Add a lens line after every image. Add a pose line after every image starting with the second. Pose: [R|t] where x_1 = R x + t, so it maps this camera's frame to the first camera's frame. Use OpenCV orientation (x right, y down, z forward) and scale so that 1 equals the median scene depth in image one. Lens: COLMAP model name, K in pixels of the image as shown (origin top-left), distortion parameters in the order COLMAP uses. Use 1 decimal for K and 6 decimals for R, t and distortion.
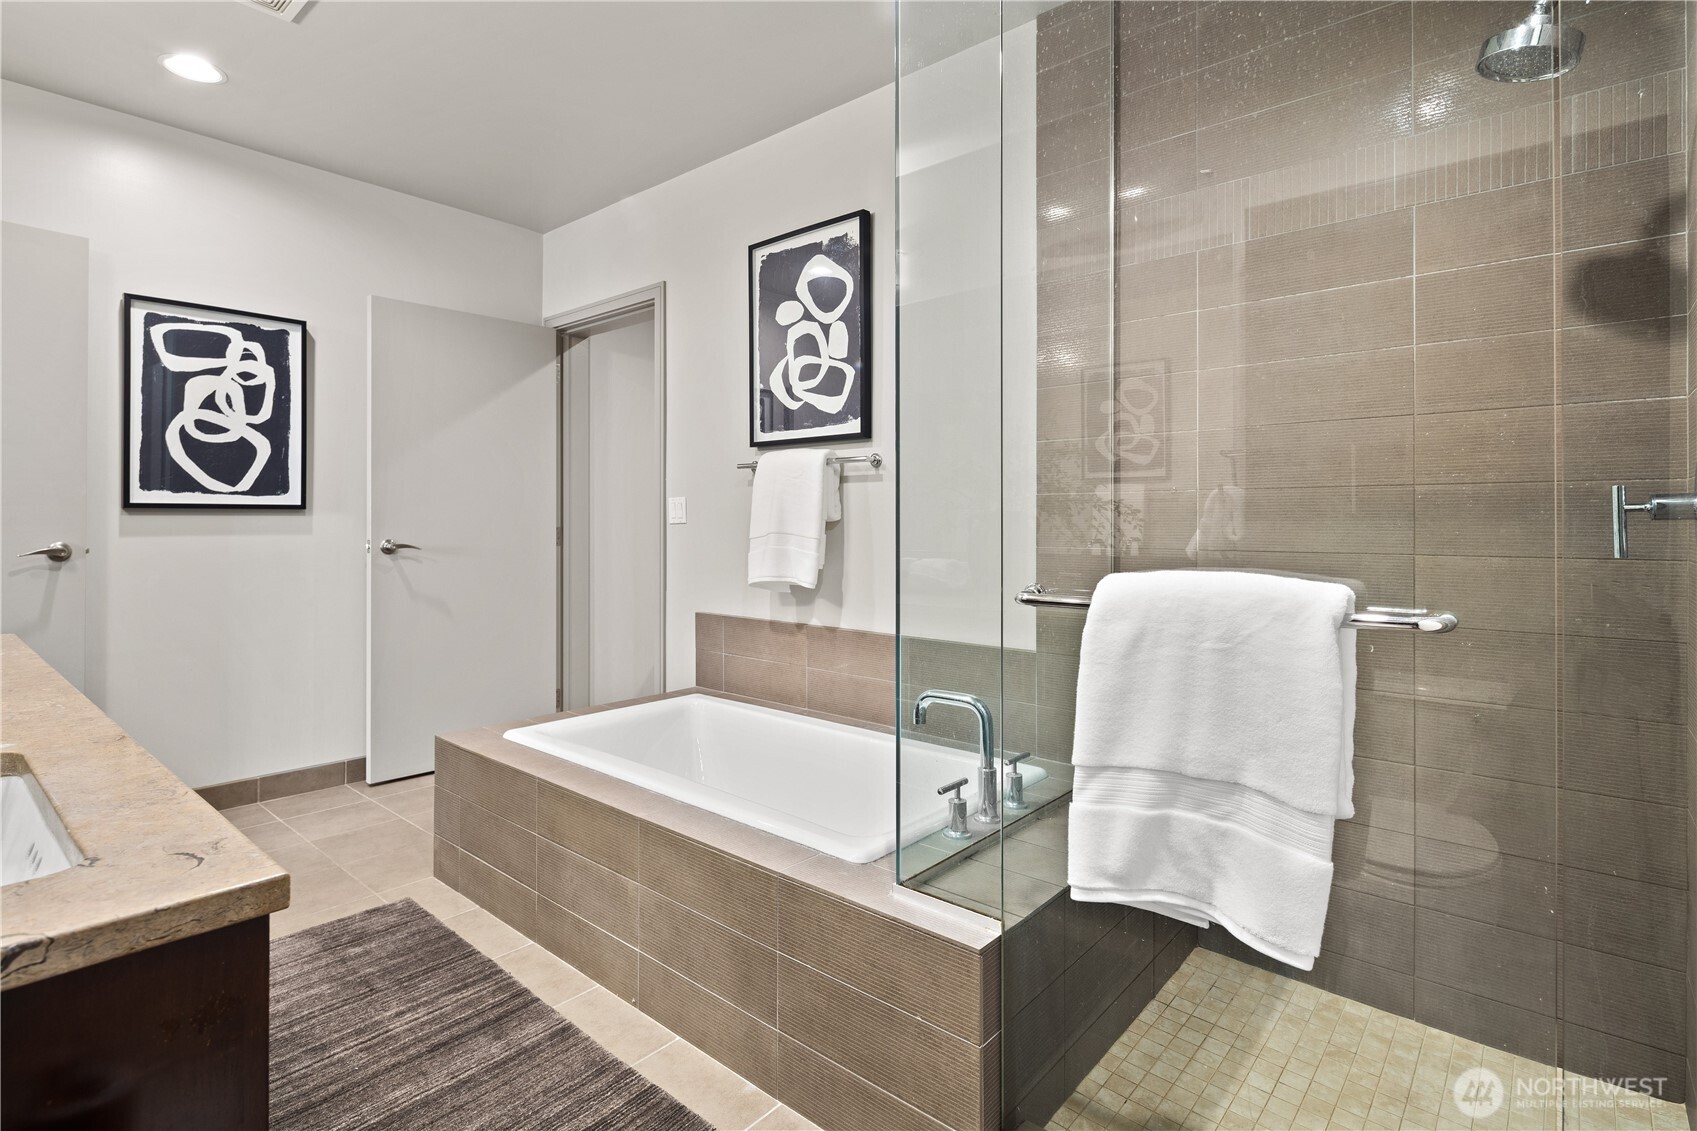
lens RADIAL K [[828.2, 0, 850.1], [0, 828.2, 524.1], [0, 0, 1]] dist [0.004385, -0.004330]
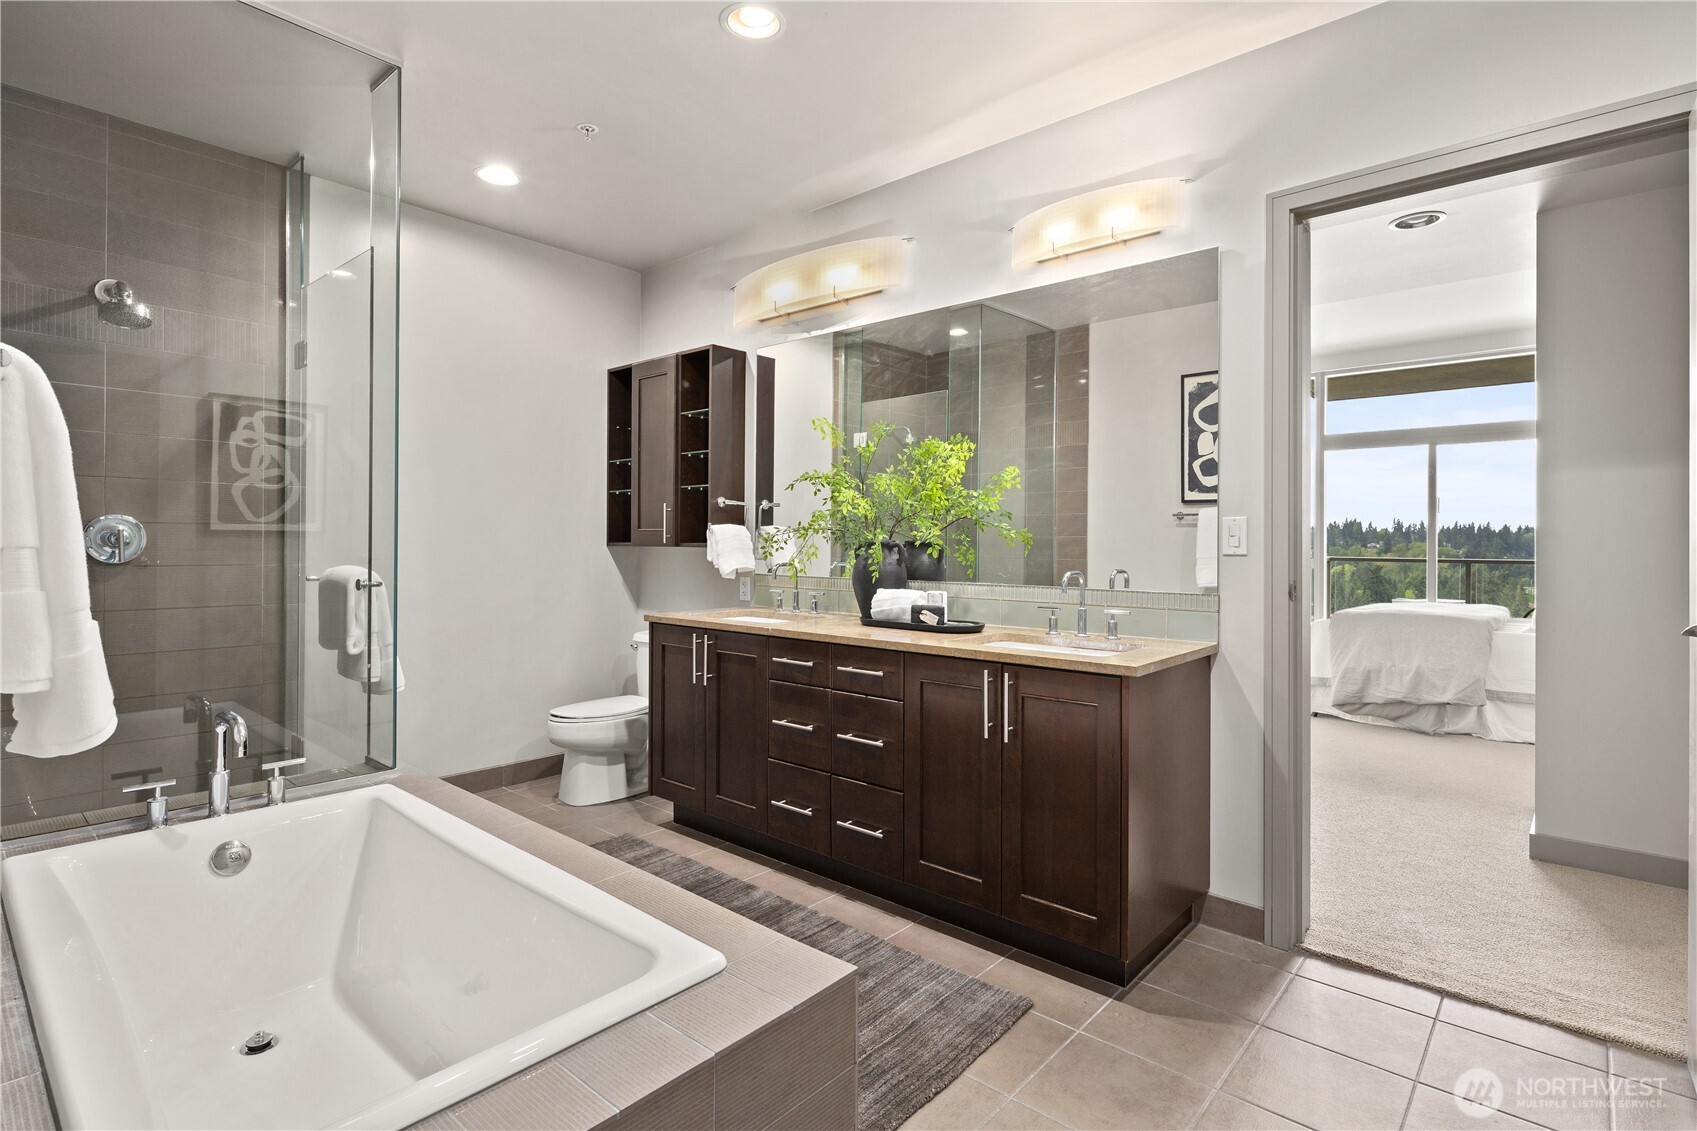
lens RADIAL K [[828.2, 0, 847.5], [0, 828.2, 549.5], [0, 0, 1]] dist [0.004385, -0.004330]
pose [[-0.999867, -0.012349, 0.010699, -0.430342], [-0.012300, 0.999914, 0.004613, -0.011885], [-0.010755, 0.004481, -0.999932, 1.341225]]
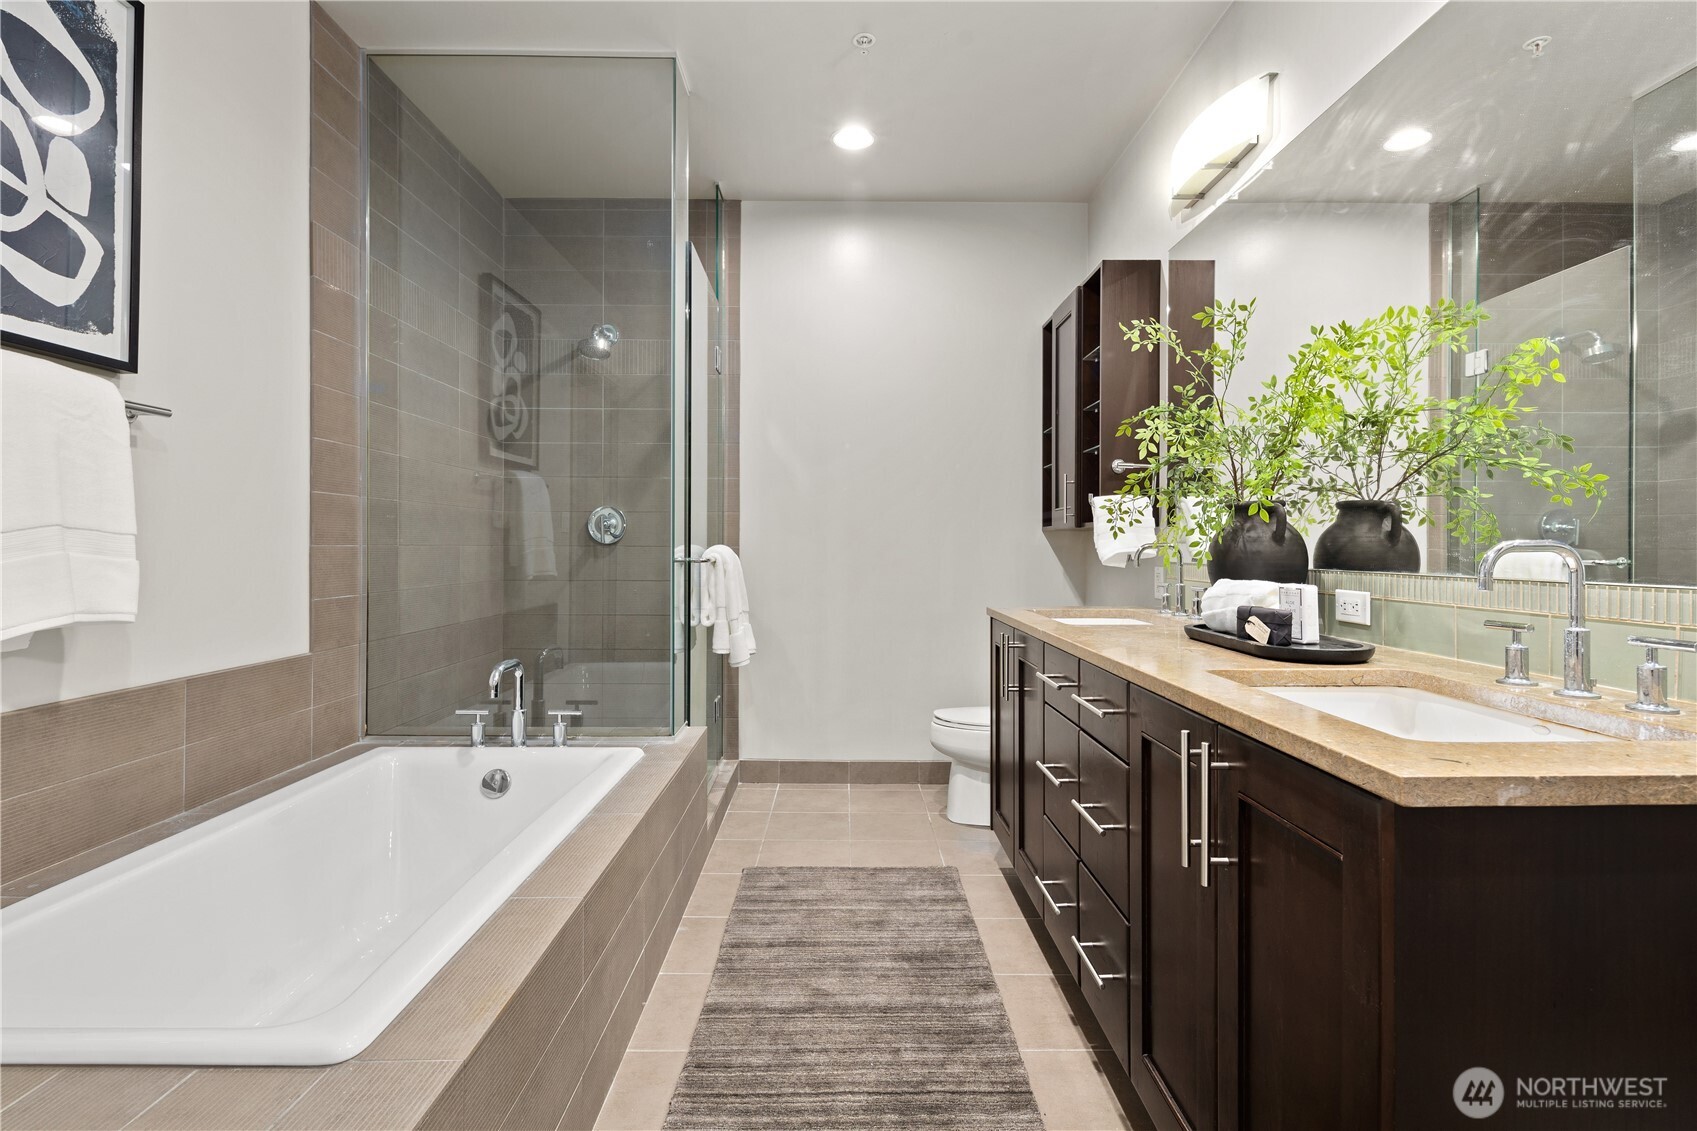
lens RADIAL K [[828.2, 0, 848.3], [0, 828.2, 550.8], [0, 0, 1]] dist [0.004385, -0.004330]
pose [[-0.655854, -0.010786, 0.754811, -0.743190], [-0.007926, 0.999941, 0.007402, 0.017191], [-0.754846, -0.001128, -0.655901, 0.938046]]
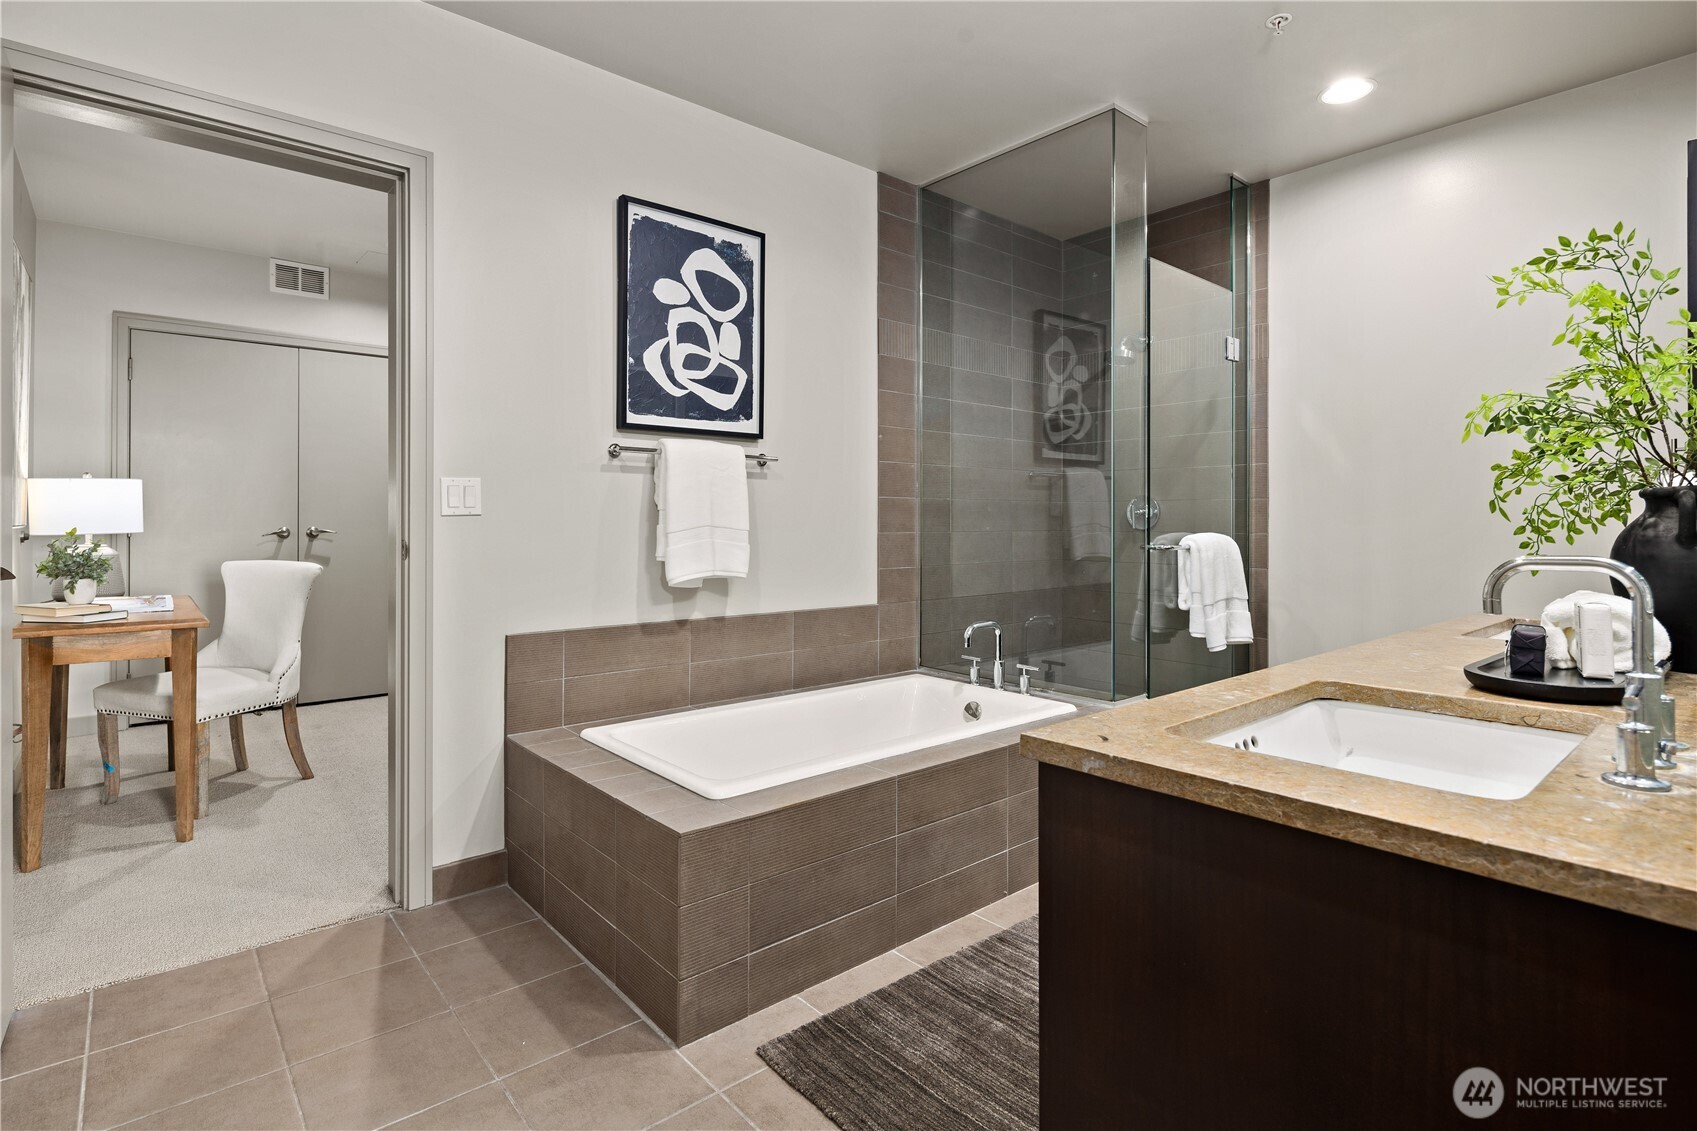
lens RADIAL K [[828.2, 0, 842.3], [0, 828.2, 523.2], [0, 0, 1]] dist [0.004385, -0.004330]
pose [[0.151901, -0.006642, 0.988373, -0.994983], [-0.003188, 0.999969, 0.007210, -0.000092], [-0.988391, -0.004246, 0.151876, 0.676865]]
